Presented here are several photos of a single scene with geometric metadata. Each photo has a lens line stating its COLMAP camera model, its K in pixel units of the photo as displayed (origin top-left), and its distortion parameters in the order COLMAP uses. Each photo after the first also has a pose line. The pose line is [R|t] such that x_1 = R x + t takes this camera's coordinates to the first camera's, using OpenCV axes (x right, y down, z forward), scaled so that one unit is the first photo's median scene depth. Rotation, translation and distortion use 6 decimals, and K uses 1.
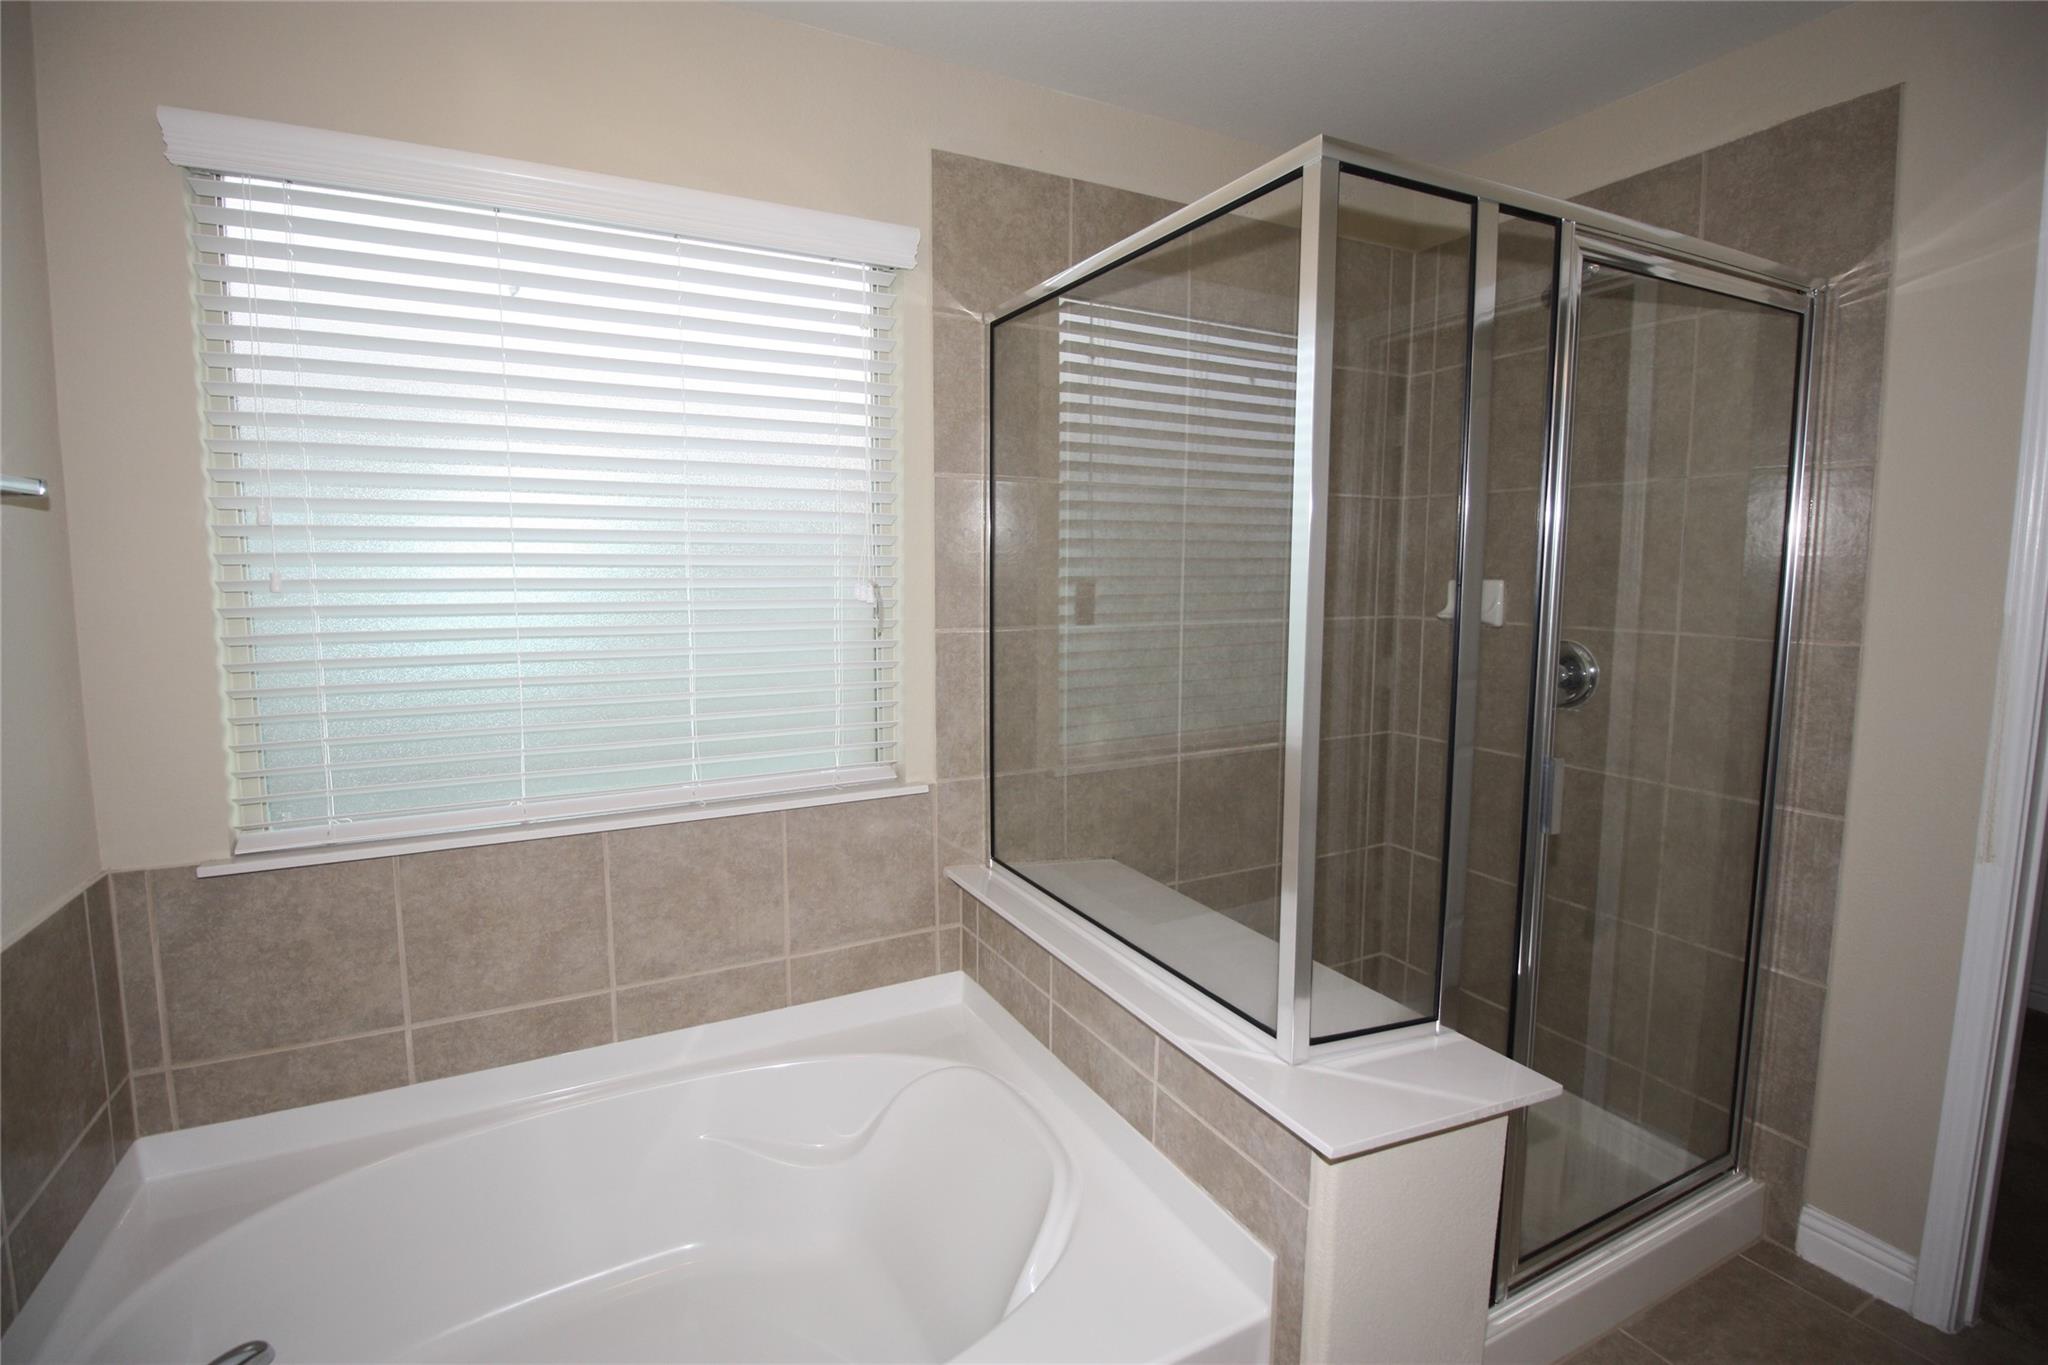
lens RADIAL K [[953.1, 0, 1017.0], [0, 953.1, 662.2], [0, 0, 1]] dist [-0.027804, -0.000725]
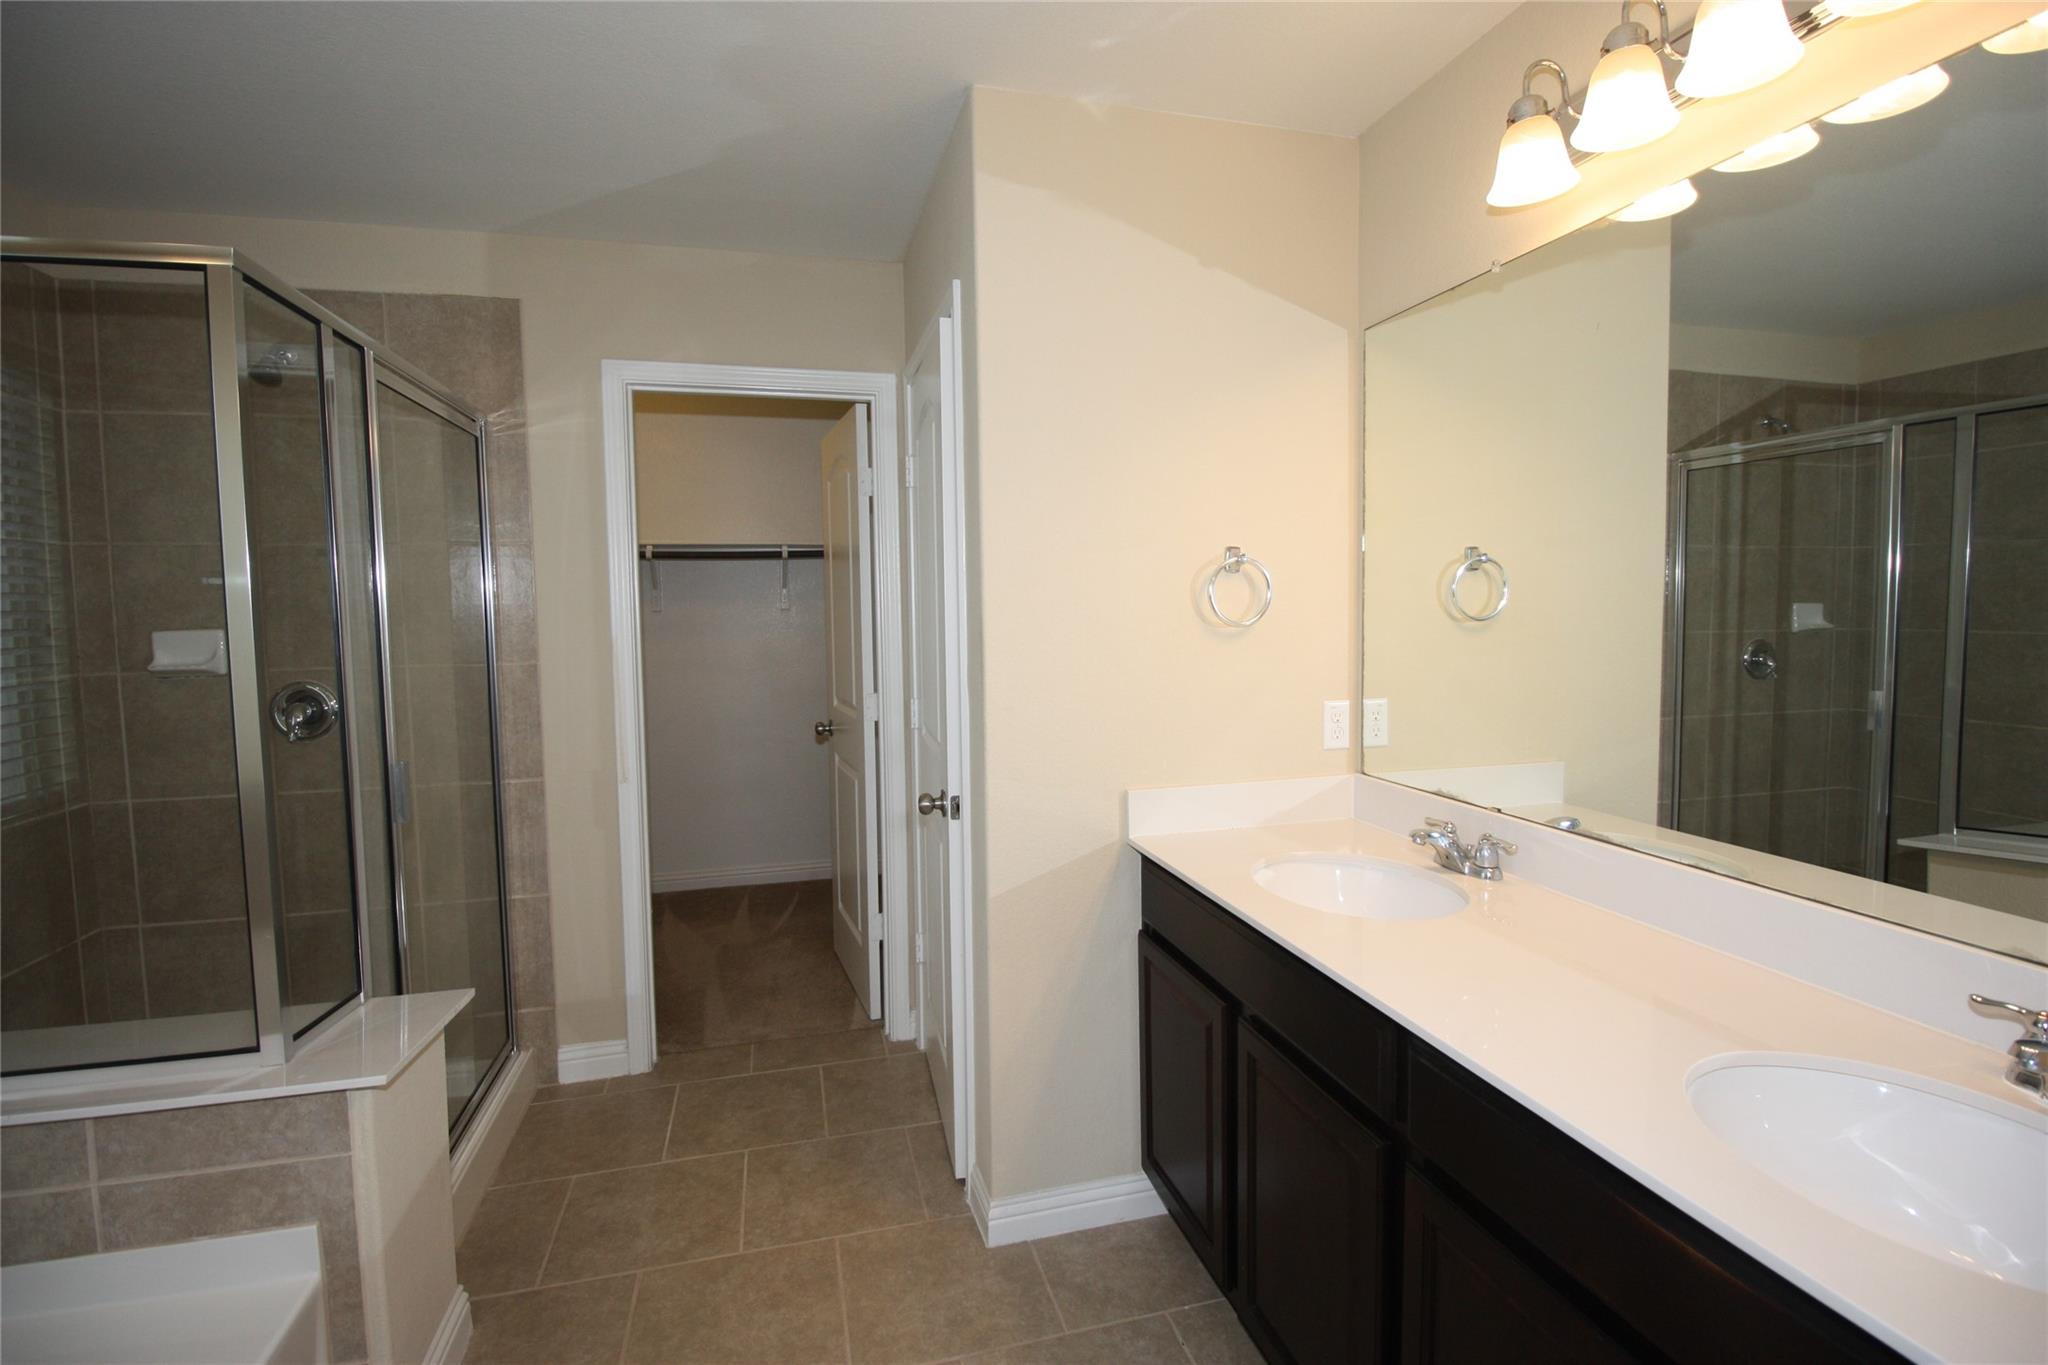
lens RADIAL K [[947.3, 0, 1025.4], [0, 947.3, 675.6], [0, 0, 1]] dist [0.000745, -0.012906]
pose [[0.210345, -0.079058, 0.974425, -0.412312], [0.112908, 0.992020, 0.056113, 0.005748], [-0.971085, 0.098217, 0.217592, -0.097973]]
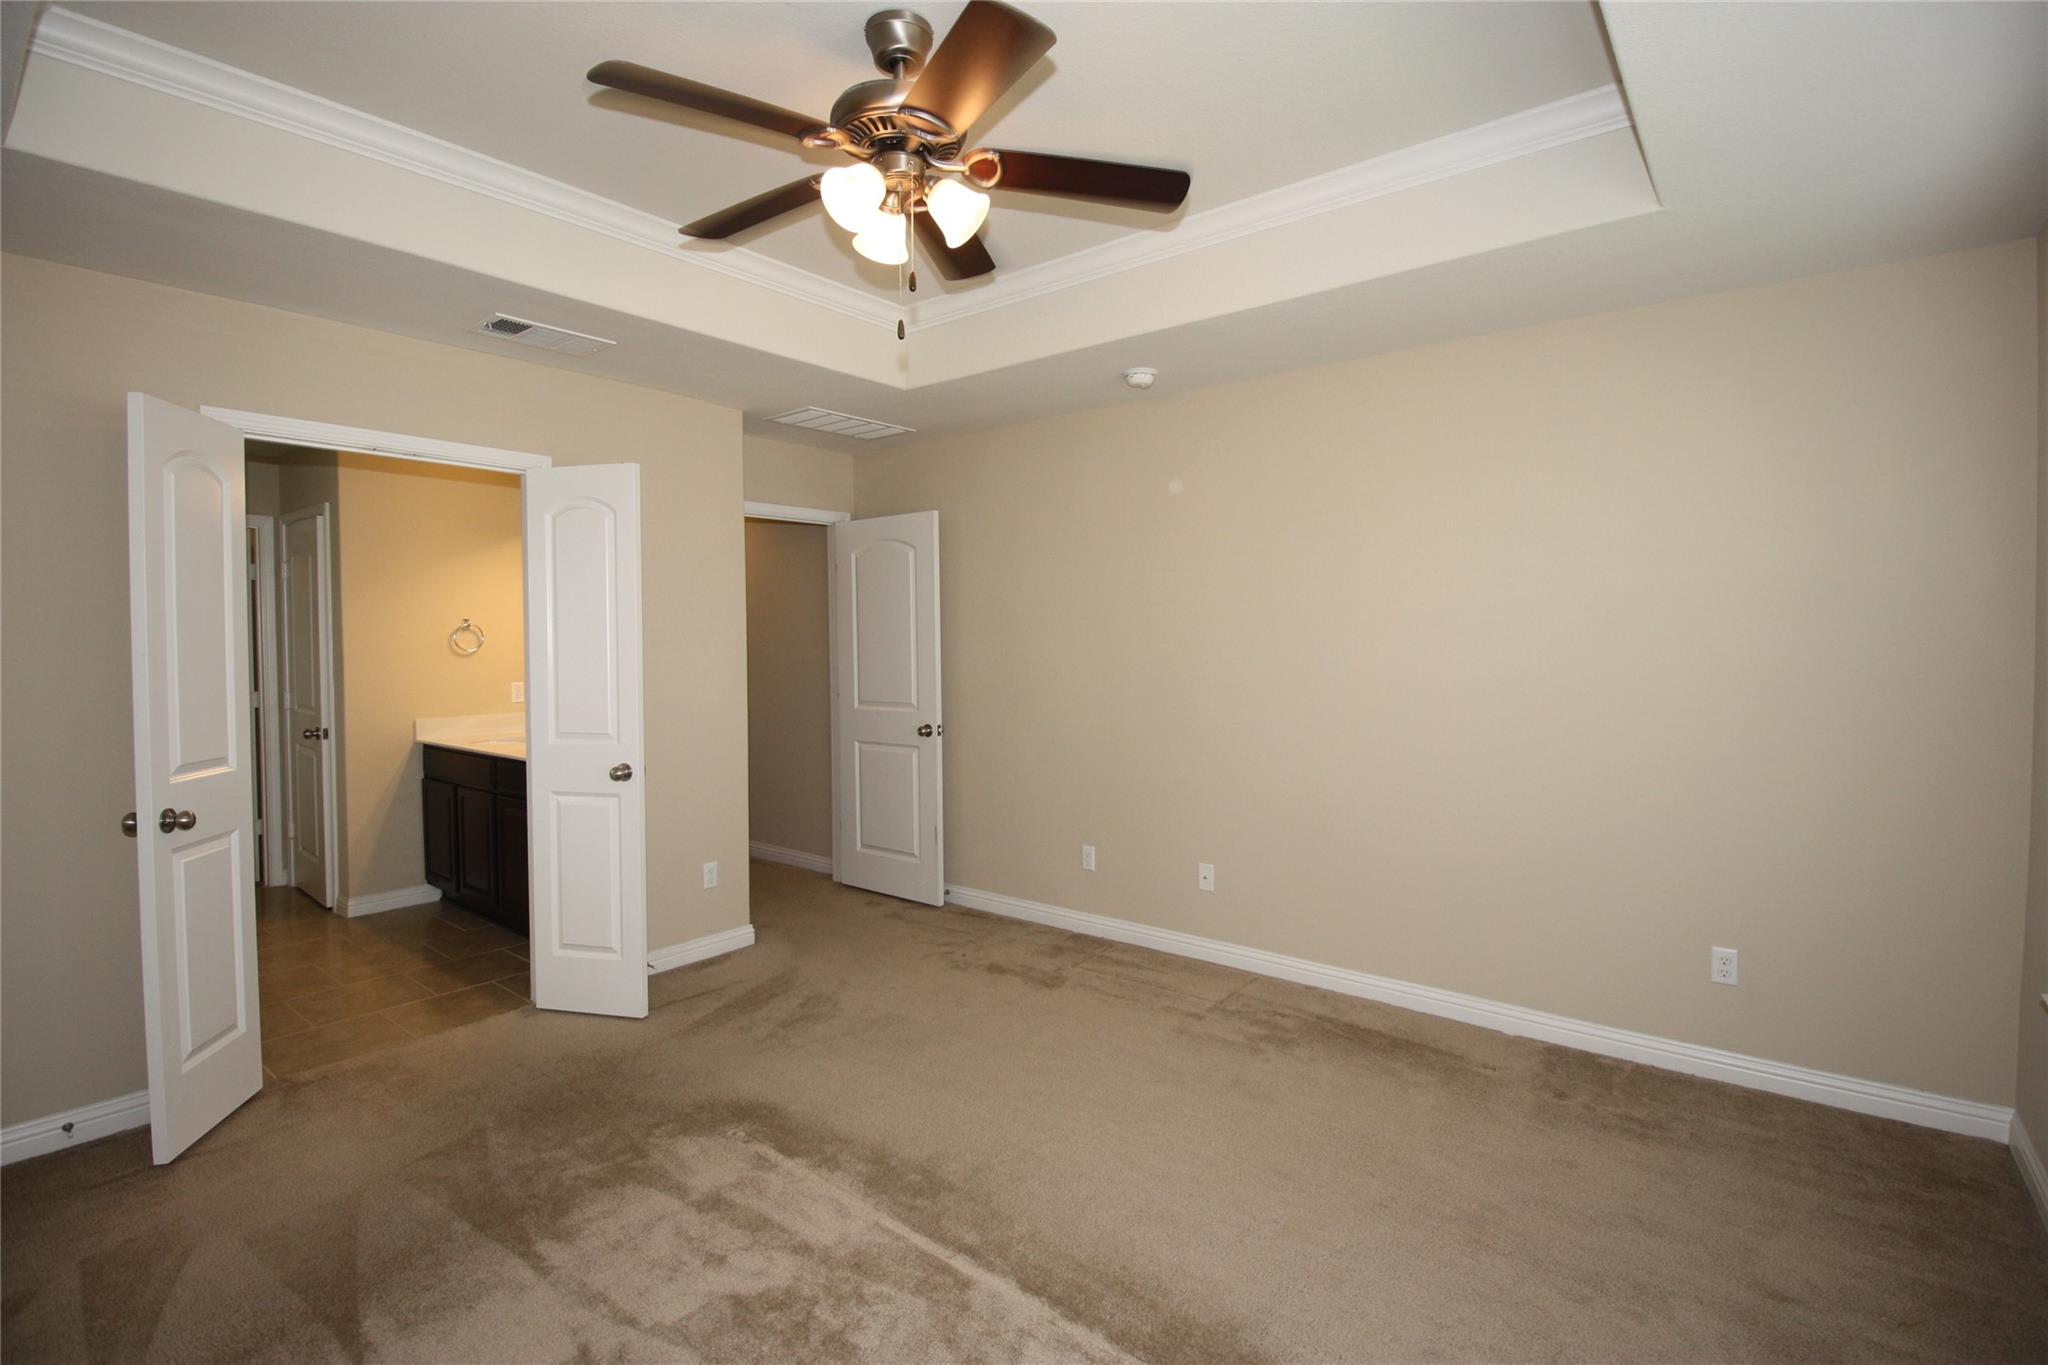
lens RADIAL K [[947.3, 0, 1025.4], [0, 947.3, 675.6], [0, 0, 1]] dist [0.000745, -0.012906]
pose [[-0.413032, -0.029057, 0.910253, -1.427562], [0.093753, 0.992824, 0.074234, 0.030162], [-0.905878, 0.116000, -0.407344, -0.270965]]
